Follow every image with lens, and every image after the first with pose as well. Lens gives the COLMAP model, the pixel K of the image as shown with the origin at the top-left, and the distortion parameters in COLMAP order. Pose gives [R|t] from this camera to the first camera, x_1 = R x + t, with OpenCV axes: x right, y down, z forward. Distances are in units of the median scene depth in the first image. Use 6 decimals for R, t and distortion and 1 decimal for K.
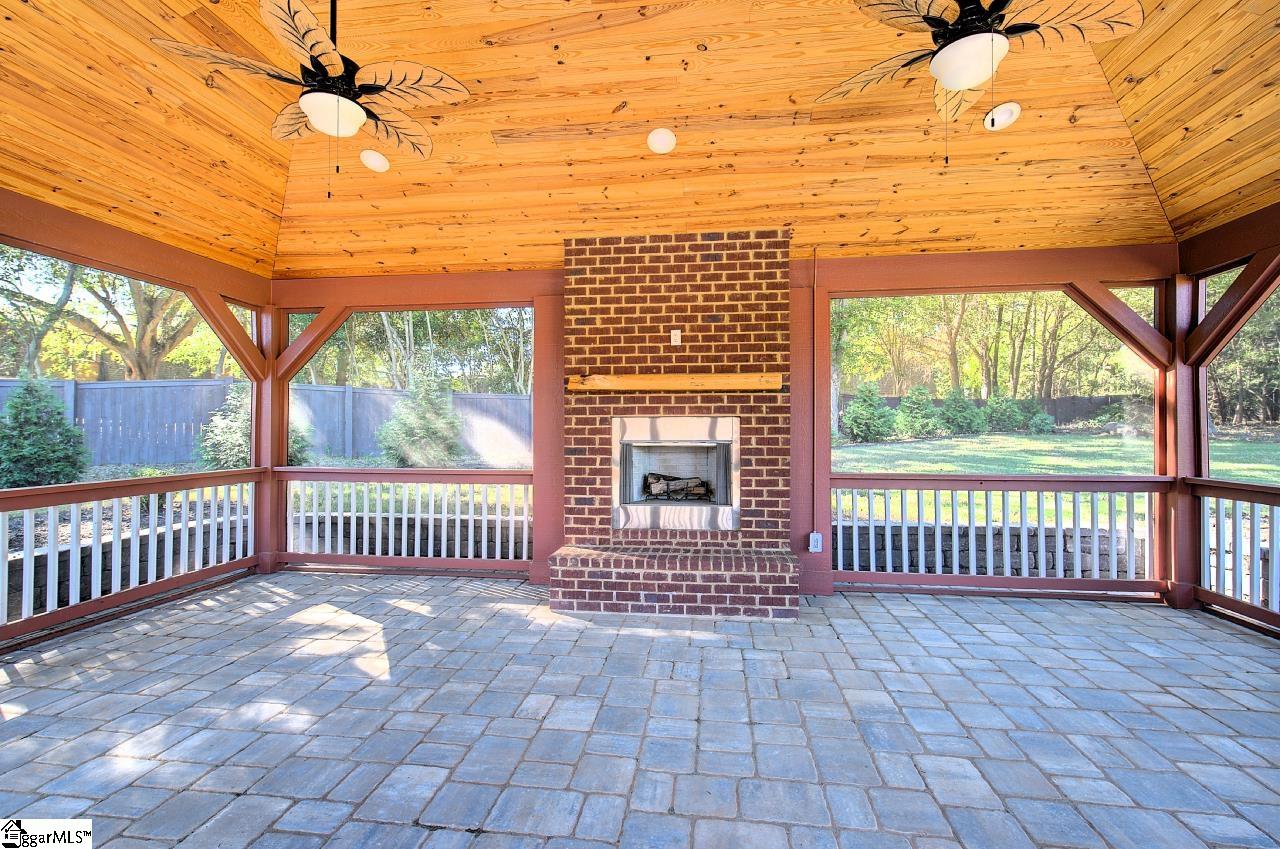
lens RADIAL K [[558.3, 0, 642.6], [0, 558.3, 423.4], [0, 0, 1]] dist [0.004892, 0.000411]
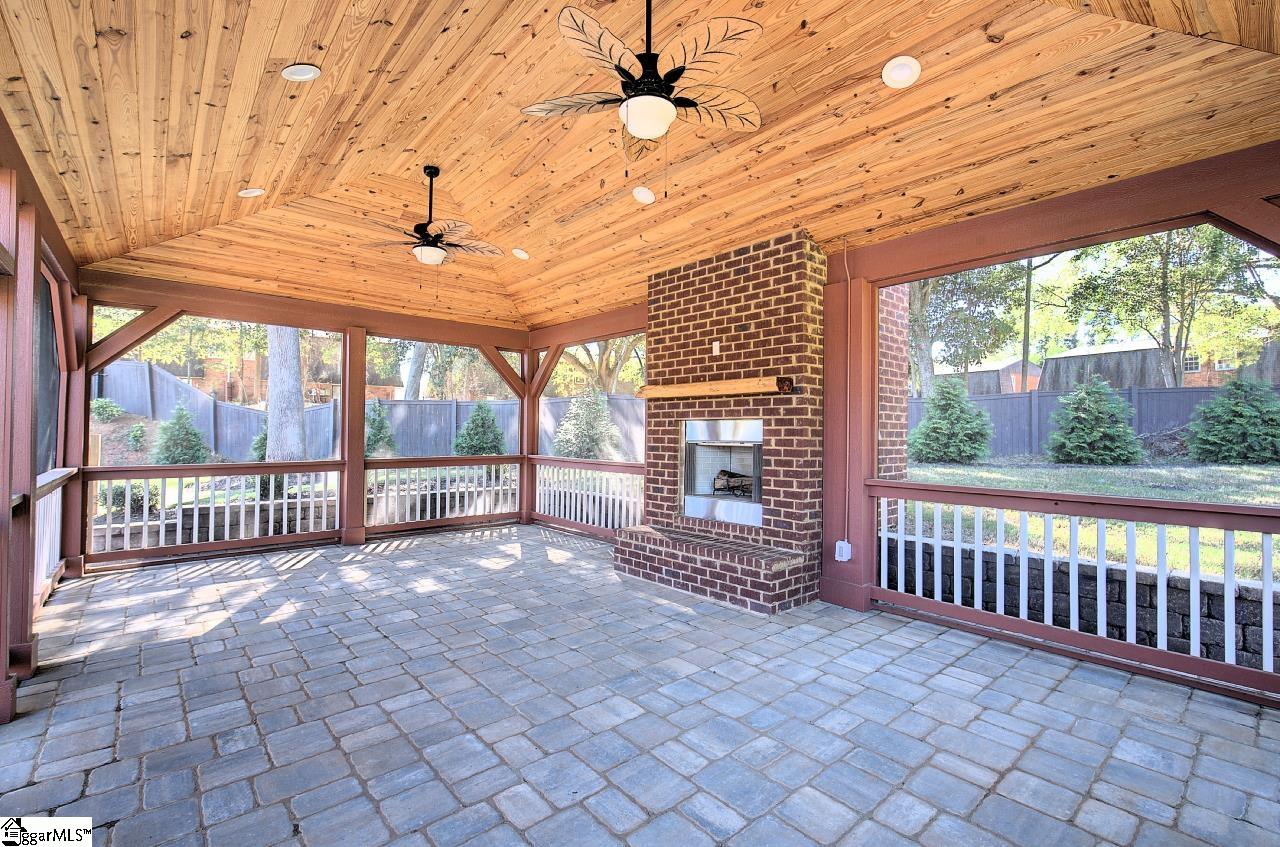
lens RADIAL K [[574.5, 0, 643.3], [0, 574.5, 422.7], [0, 0, 1]] dist [-0.000461, 0.000380]
pose [[0.741781, -0.004620, -0.670627, 0.730030], [-0.000238, 0.999974, -0.007152, 0.002975], [0.670642, 0.005465, 0.741761, 0.054625]]
